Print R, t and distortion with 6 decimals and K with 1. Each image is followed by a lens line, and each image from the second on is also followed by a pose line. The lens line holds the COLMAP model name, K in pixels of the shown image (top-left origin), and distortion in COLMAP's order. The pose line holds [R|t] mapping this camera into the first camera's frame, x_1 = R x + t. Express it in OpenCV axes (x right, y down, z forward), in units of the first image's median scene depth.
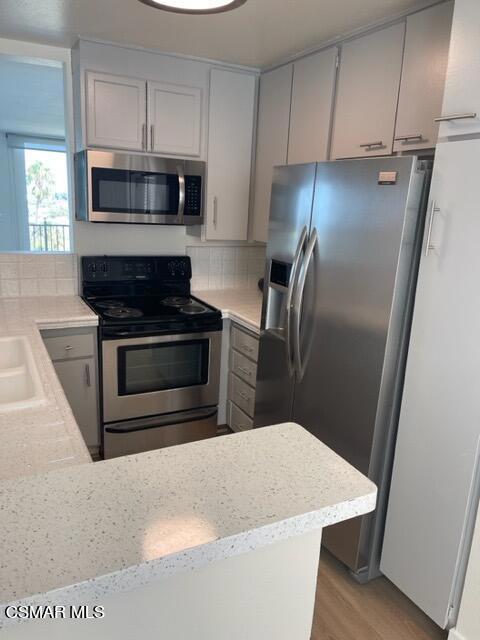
lens RADIAL K [[488.5, 0, 240.9], [0, 488.5, 319.5], [0, 0, 1]] dist [0.050220, -0.060137]
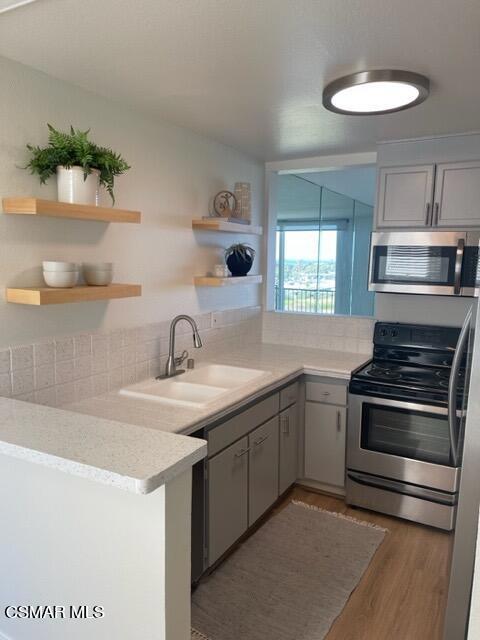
lens RADIAL K [[488.5, 0, 240.6], [0, 488.5, 321.0], [0, 0, 1]] dist [0.050220, -0.060137]
pose [[0.552287, 0.068243, -0.830856, 0.487953], [-0.186651, 0.981465, -0.043458, -0.023973], [0.812491, 0.179081, 0.554787, 0.125011]]
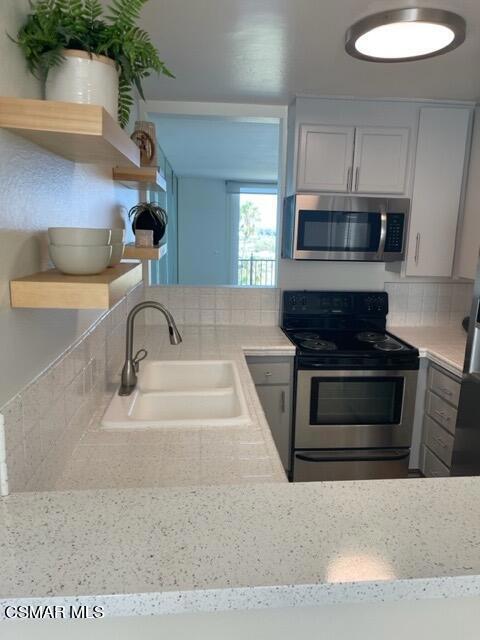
lens RADIAL K [[488.5, 0, 242.4], [0, 488.5, 320.5], [0, 0, 1]] dist [0.050220, -0.060137]
pose [[0.926224, 0.044895, -0.374291, -0.002525], [-0.068127, 0.996469, -0.049065, -0.003876], [0.370767, 0.070944, 0.926012, -0.032289]]
